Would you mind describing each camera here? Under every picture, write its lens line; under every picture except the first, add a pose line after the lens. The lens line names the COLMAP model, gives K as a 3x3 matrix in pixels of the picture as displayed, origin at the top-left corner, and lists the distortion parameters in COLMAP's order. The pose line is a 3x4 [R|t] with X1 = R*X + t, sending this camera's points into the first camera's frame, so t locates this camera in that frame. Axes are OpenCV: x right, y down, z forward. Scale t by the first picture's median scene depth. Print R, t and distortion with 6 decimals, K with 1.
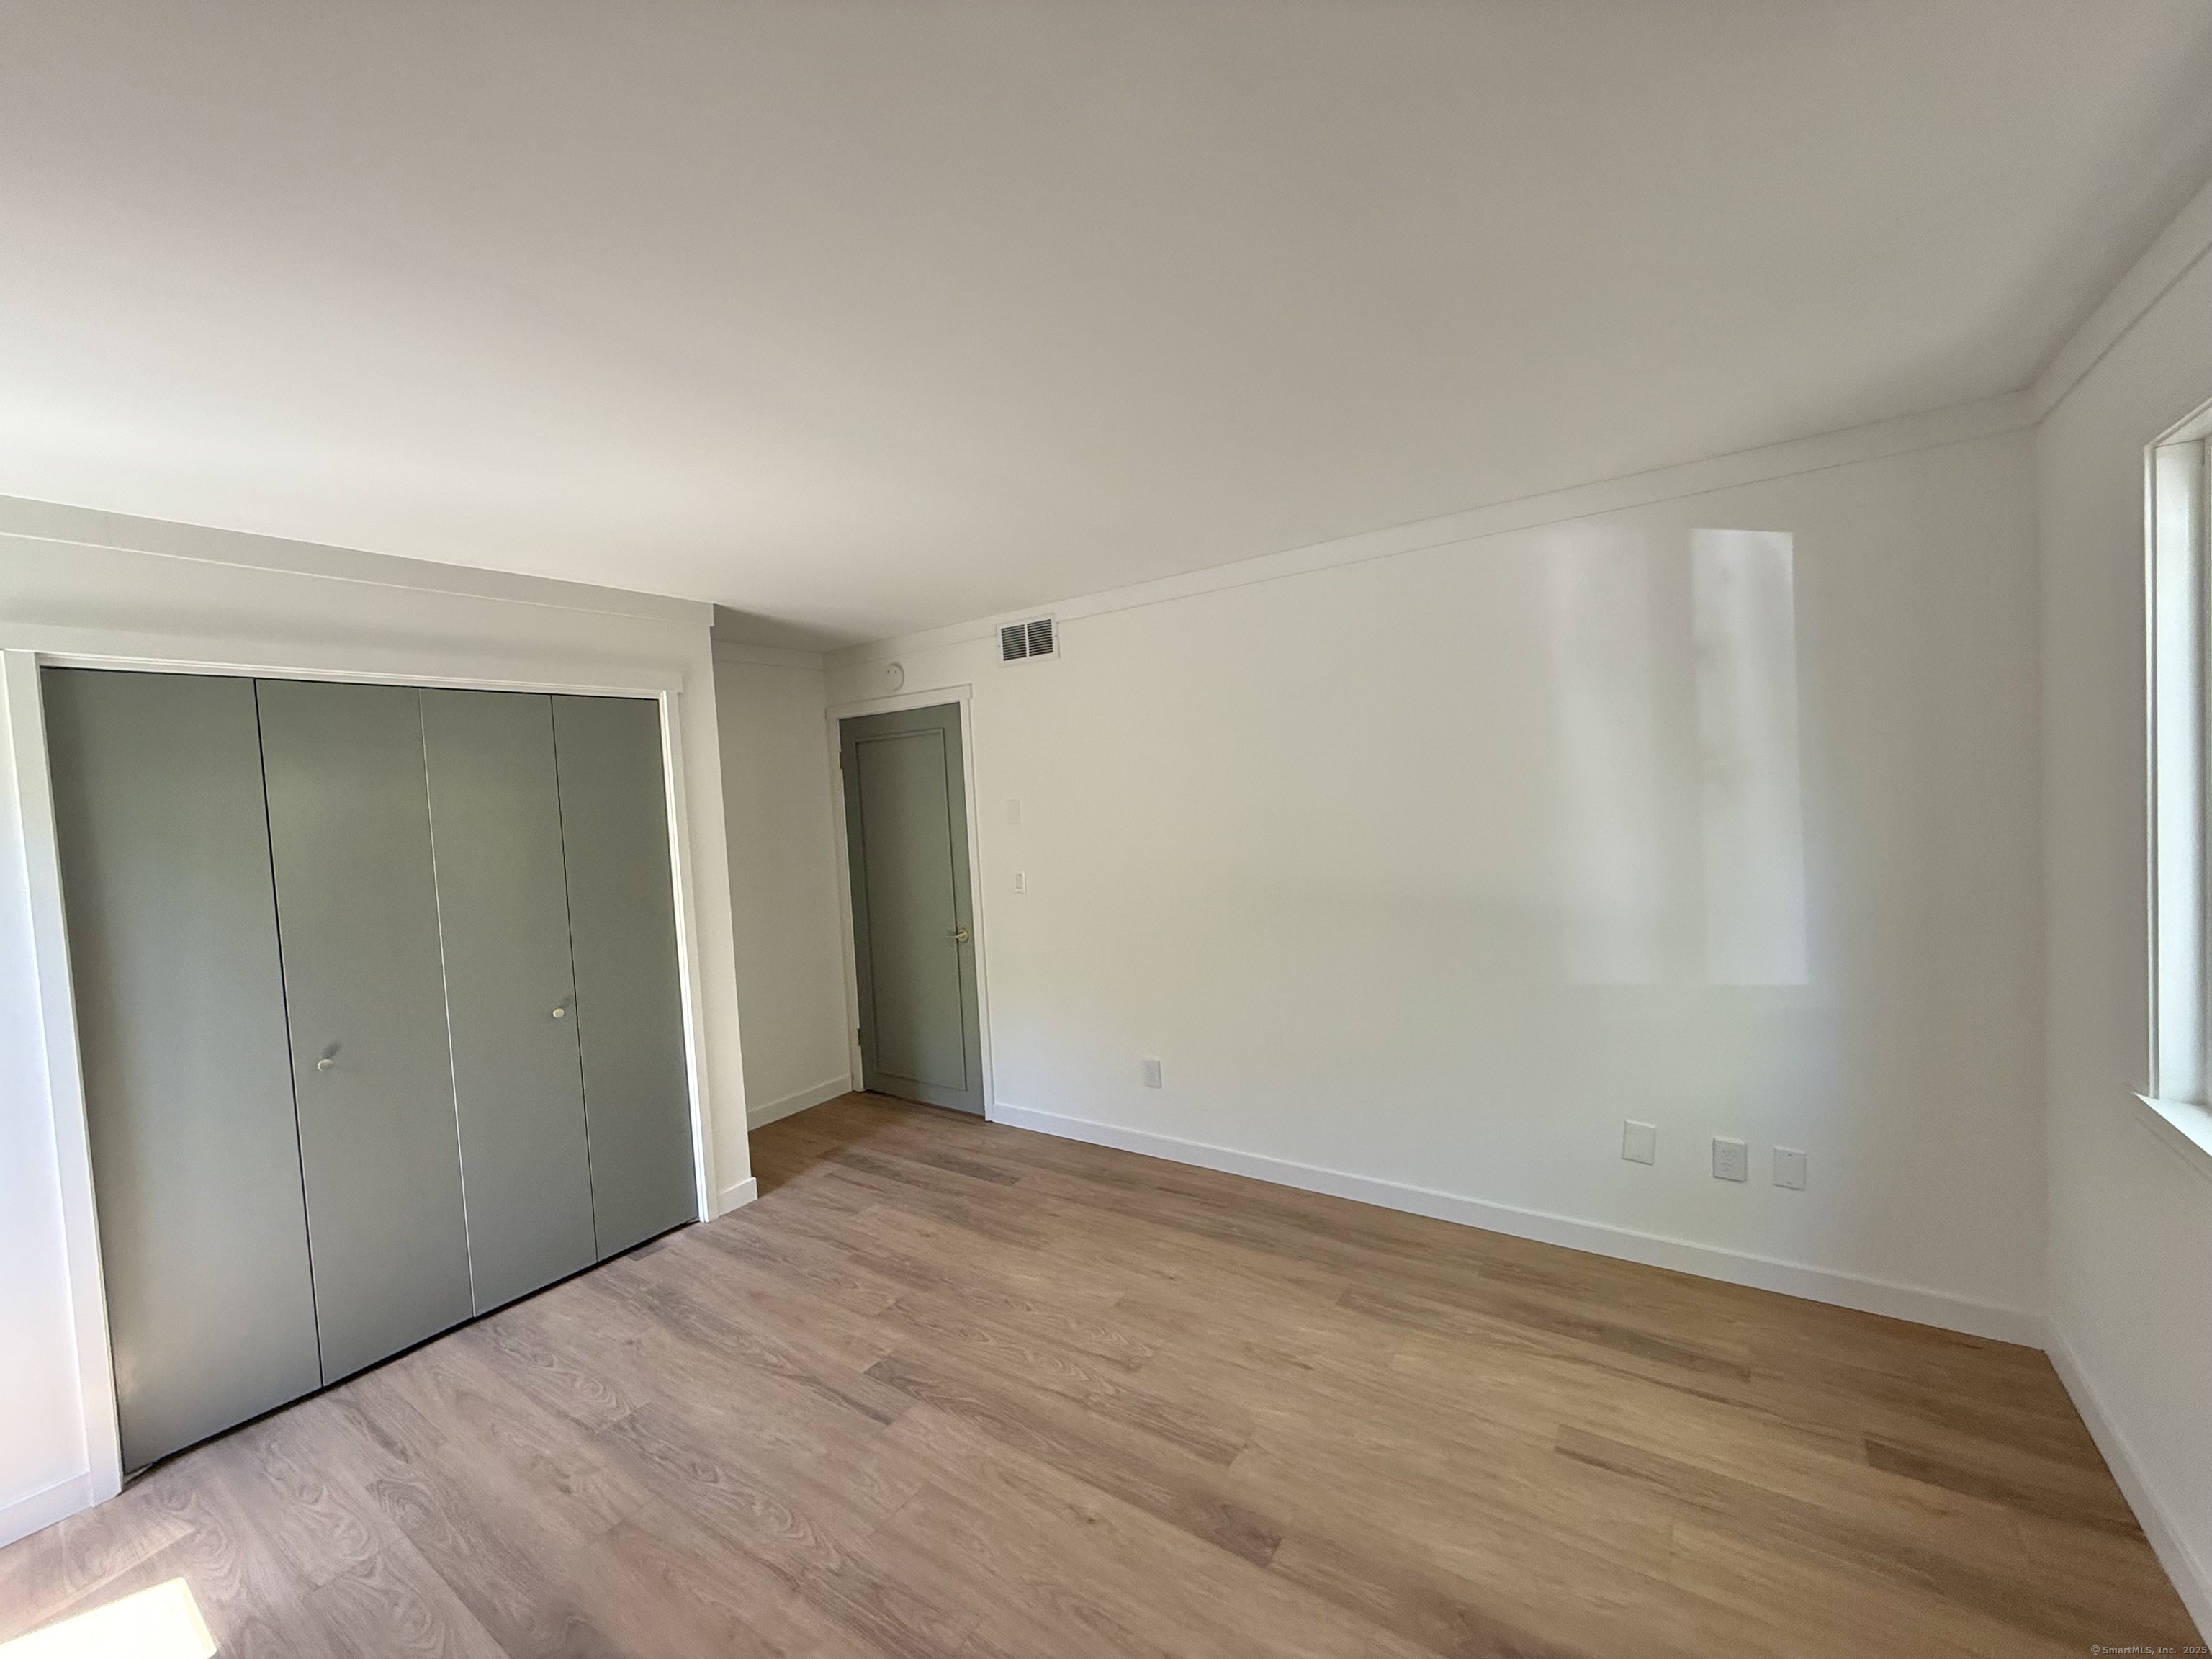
lens RADIAL K [[885.6, 0, 1102.6], [0, 885.6, 827.5], [0, 0, 1]] dist [-0.000937, -0.000245]
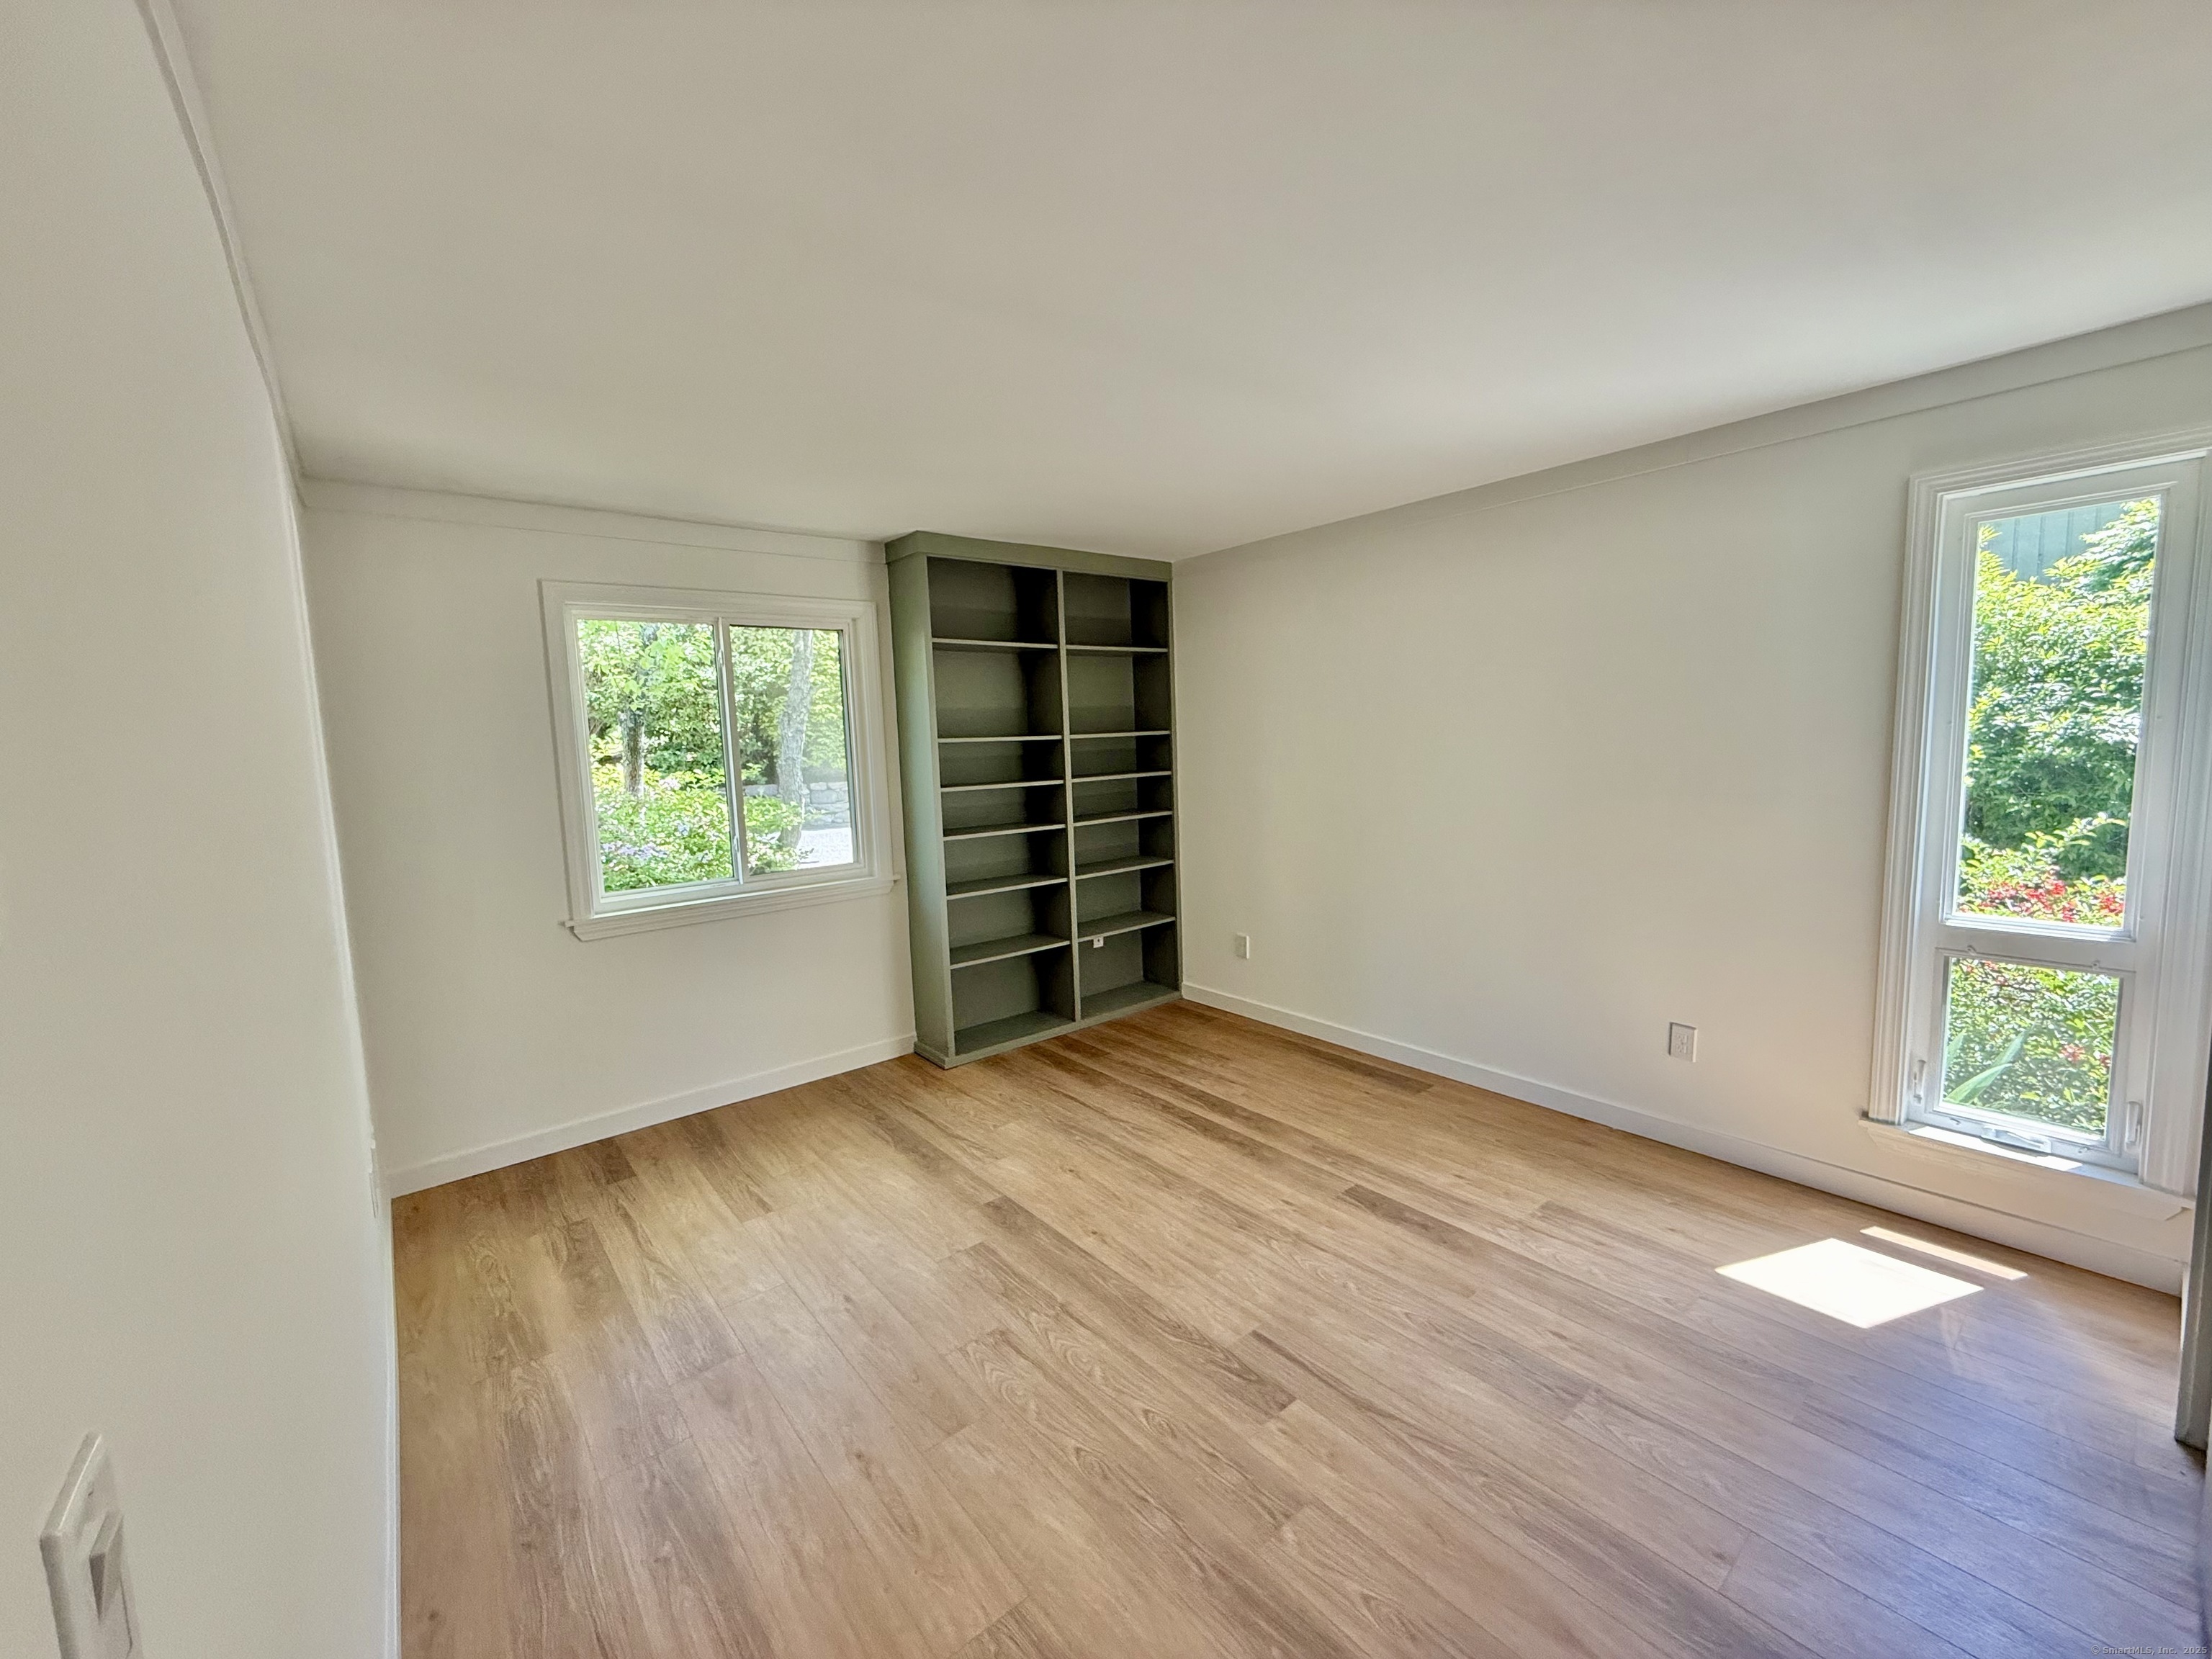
lens RADIAL K [[885.6, 0, 1102.6], [0, 885.6, 827.5], [0, 0, 1]] dist [-0.000937, -0.000245]
pose [[-0.957212, 0.065216, 0.281945, -0.390201], [0.105036, 0.986131, 0.128503, -0.028509], [-0.269654, 0.152618, -0.950786, 1.874984]]
